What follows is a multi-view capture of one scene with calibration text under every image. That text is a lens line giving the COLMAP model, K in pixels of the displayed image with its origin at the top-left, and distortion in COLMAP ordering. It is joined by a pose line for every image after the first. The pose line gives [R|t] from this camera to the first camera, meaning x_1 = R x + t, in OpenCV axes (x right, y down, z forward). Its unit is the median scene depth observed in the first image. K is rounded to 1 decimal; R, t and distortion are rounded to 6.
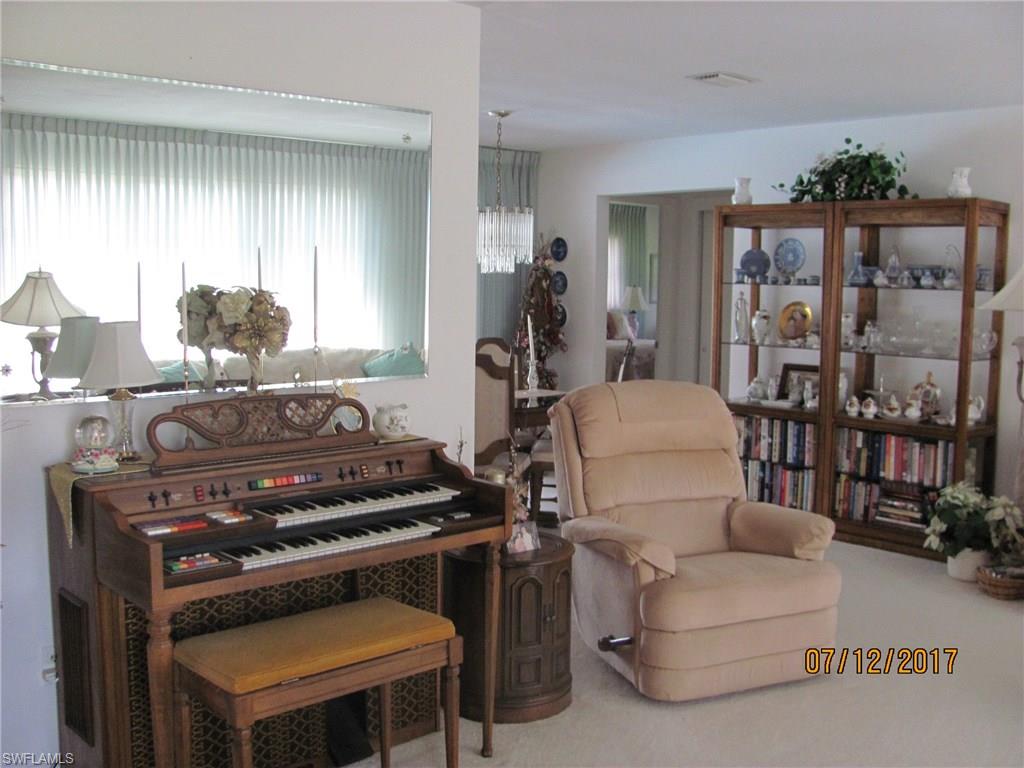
lens RADIAL K [[1071.8, 0, 517.8], [0, 1071.8, 392.2], [0, 0, 1]] dist [-0.226095, 0.271213]
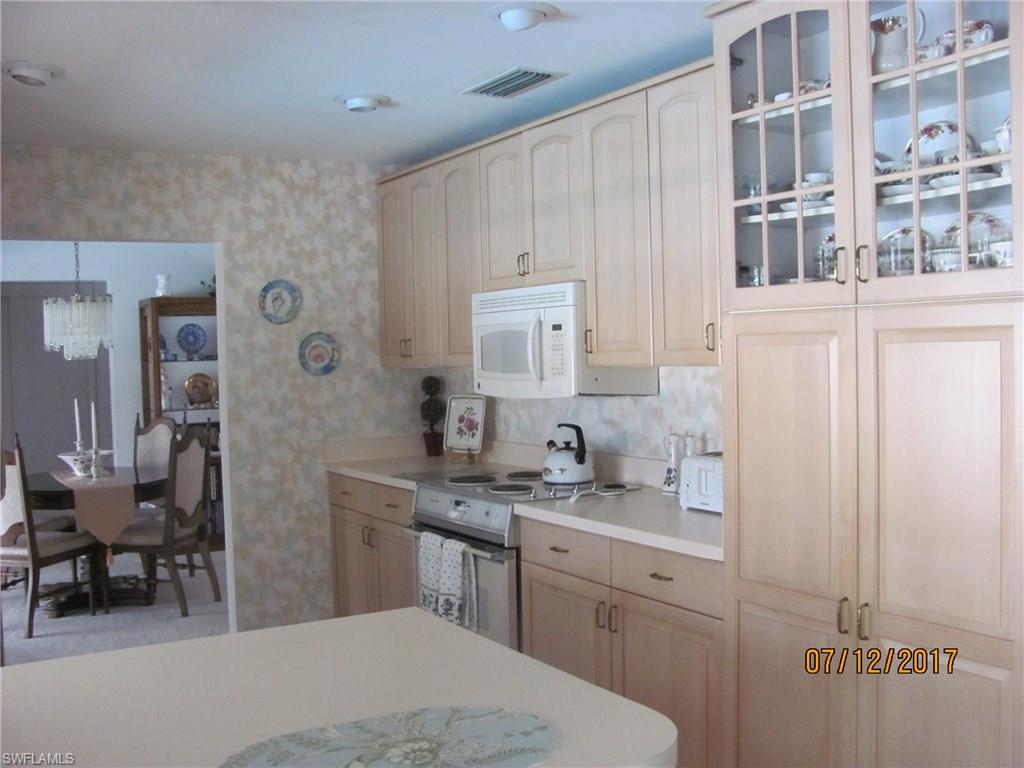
lens RADIAL K [[1071.8, 0, 517.8], [0, 1071.8, 392.2], [0, 0, 1]] dist [-0.226095, 0.271213]
pose [[0.205638, -0.058545, 0.976875, -0.964937], [0.129404, 0.991070, 0.032155, -0.058351], [-0.970035, 0.119799, 0.211378, 0.386603]]
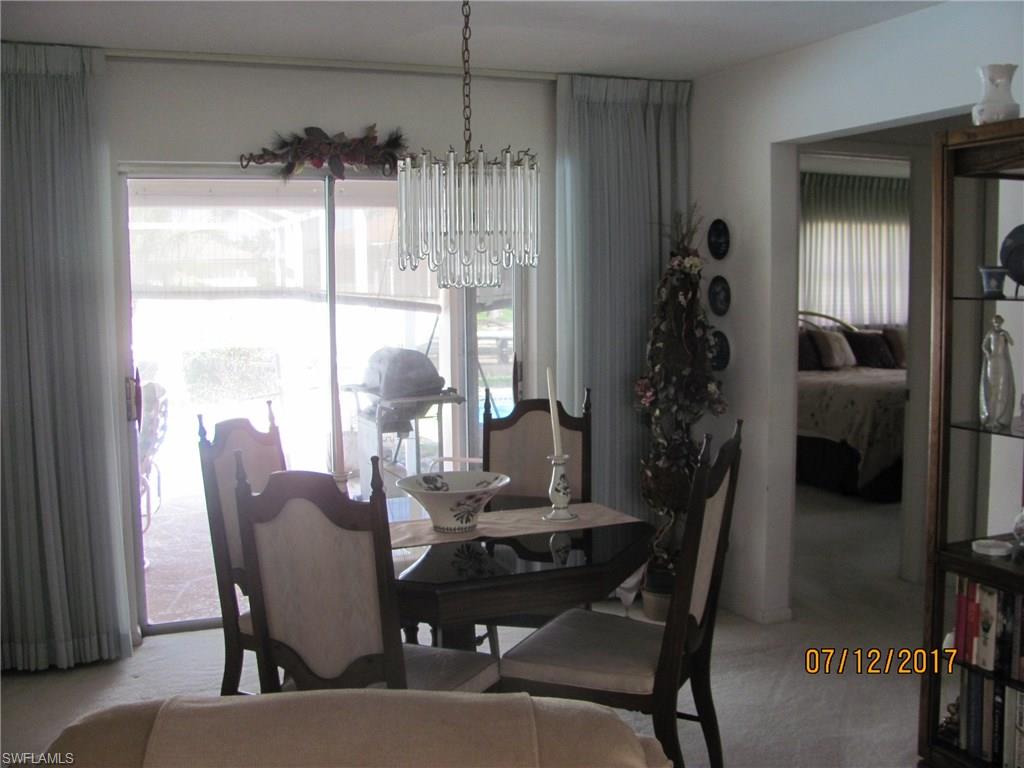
lens RADIAL K [[1071.8, 0, 517.8], [0, 1071.8, 392.2], [0, 0, 1]] dist [-0.226095, 0.271213]
pose [[0.939119, 0.013452, -0.343328, 0.183589], [-0.014289, 0.999898, 0.000093, -0.062917], [0.343294, 0.004818, 0.939216, 0.544155]]
